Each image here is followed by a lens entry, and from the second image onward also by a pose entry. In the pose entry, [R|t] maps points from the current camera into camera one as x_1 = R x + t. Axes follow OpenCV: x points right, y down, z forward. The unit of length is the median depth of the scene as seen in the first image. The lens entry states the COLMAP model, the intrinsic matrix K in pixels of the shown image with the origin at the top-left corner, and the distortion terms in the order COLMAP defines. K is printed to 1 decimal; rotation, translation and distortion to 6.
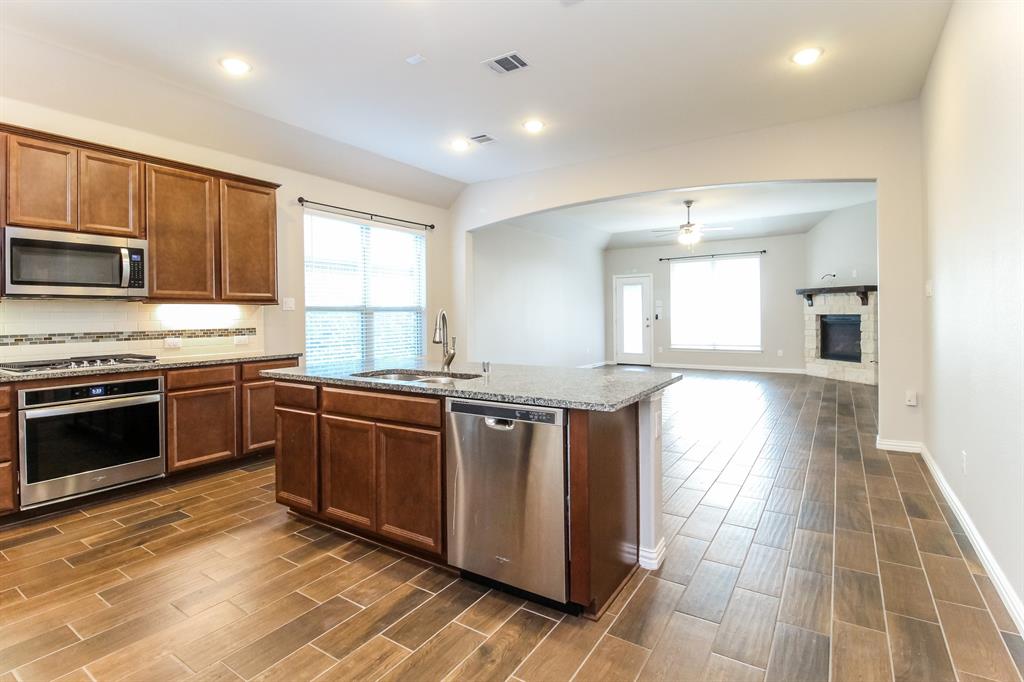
lens RADIAL K [[492.5, 0, 515.8], [0, 492.5, 315.8], [0, 0, 1]] dist [-0.001240, -0.000197]
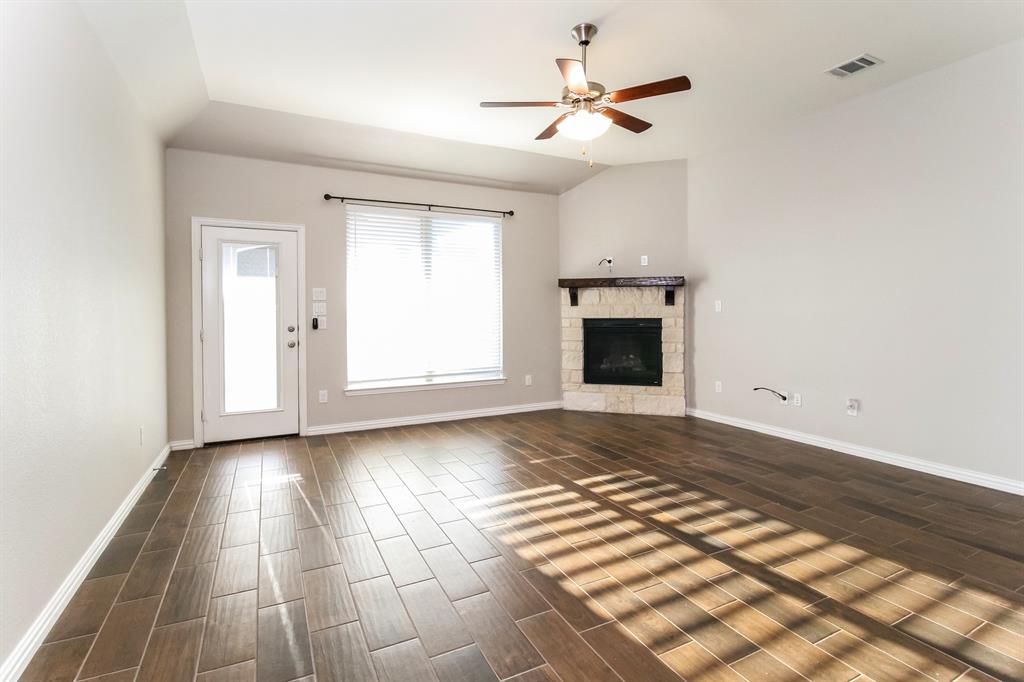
lens RADIAL K [[492.5, 0, 515.8], [0, 492.5, 315.8], [0, 0, 1]] dist [-0.001240, -0.000197]
pose [[0.500163, 0.002189, 0.865928, -0.017491], [0.002183, 0.999990, -0.003789, -0.004469], [-0.865928, 0.003785, 0.500154, 0.976336]]
